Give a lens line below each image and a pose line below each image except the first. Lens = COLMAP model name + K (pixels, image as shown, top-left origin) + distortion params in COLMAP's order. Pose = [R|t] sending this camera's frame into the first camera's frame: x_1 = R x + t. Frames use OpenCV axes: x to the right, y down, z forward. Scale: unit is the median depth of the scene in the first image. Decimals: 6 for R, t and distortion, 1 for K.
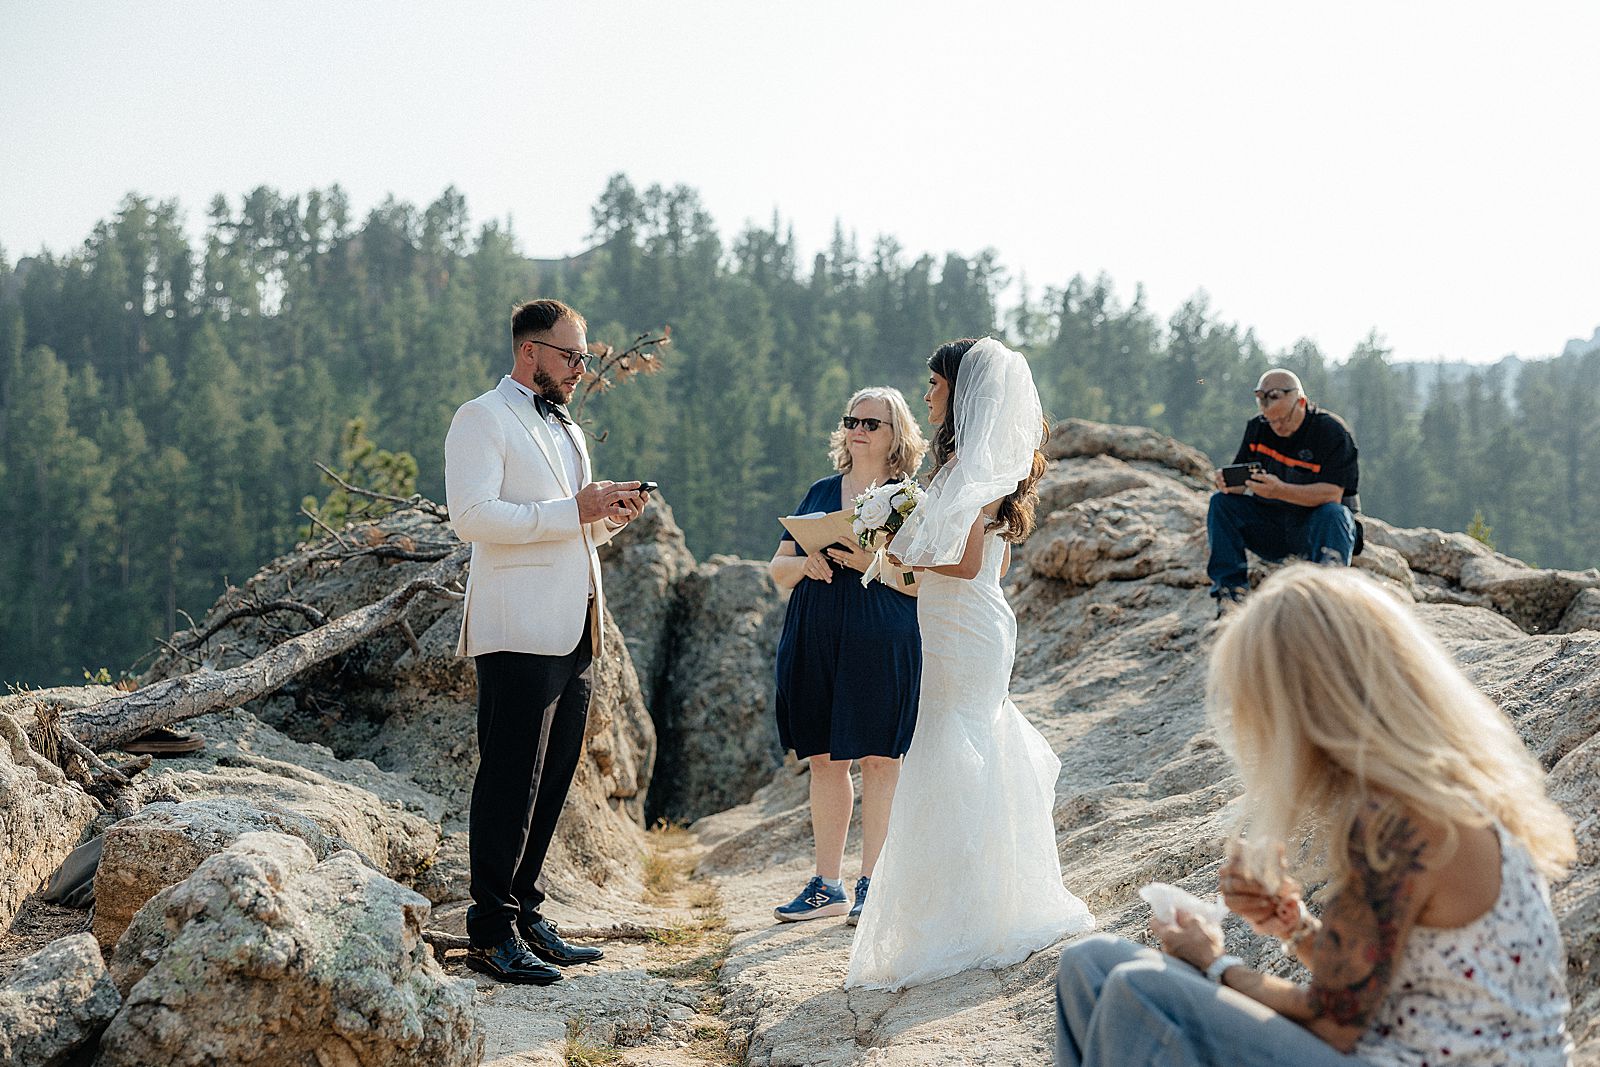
lens RADIAL K [[3926.3, 0, 800.3], [0, 3926.3, 569.8], [0, 0, 1]] dist [0.007913, -0.202973]
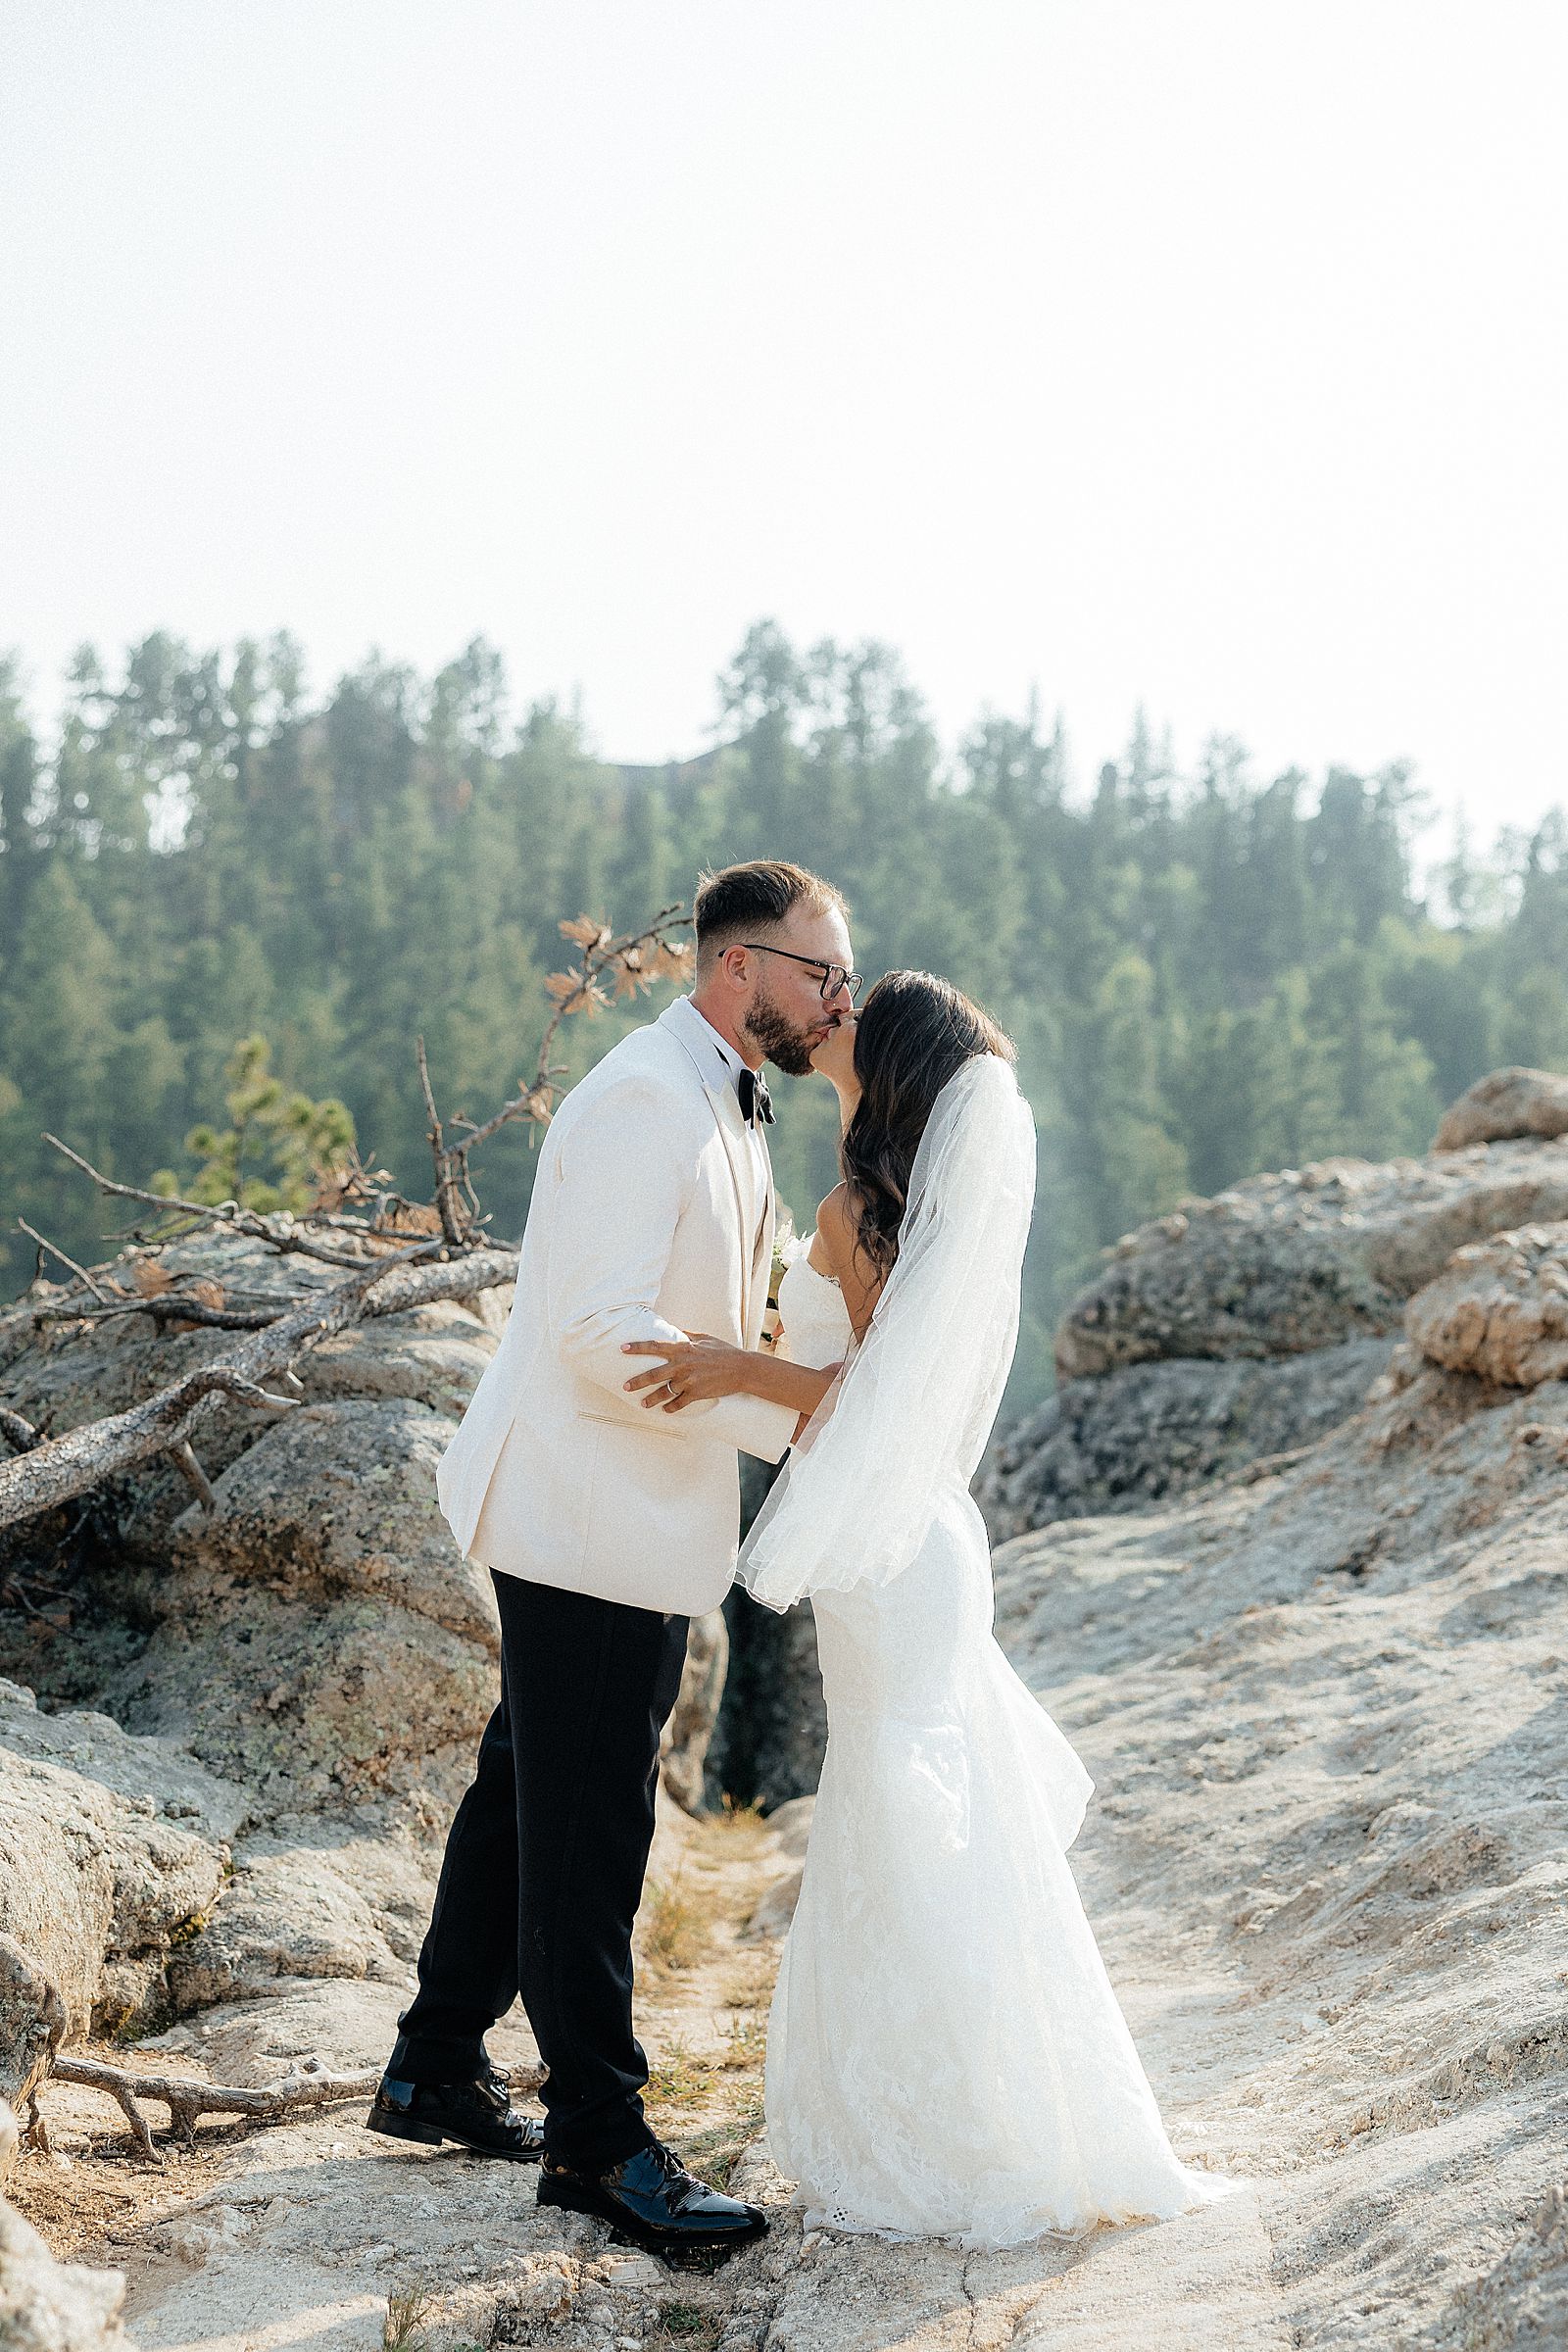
lens RADIAL K [[5771.6, 0, 784.0], [0, 5771.6, 1176.0], [0, 0, 1]] dist [0.007913, -0.202973]
pose [[0.997029, 0.022632, -0.073634, 0.029355], [-0.023284, 0.999697, -0.008016, -0.015739], [0.073430, 0.009707, 0.997253, 0.200283]]
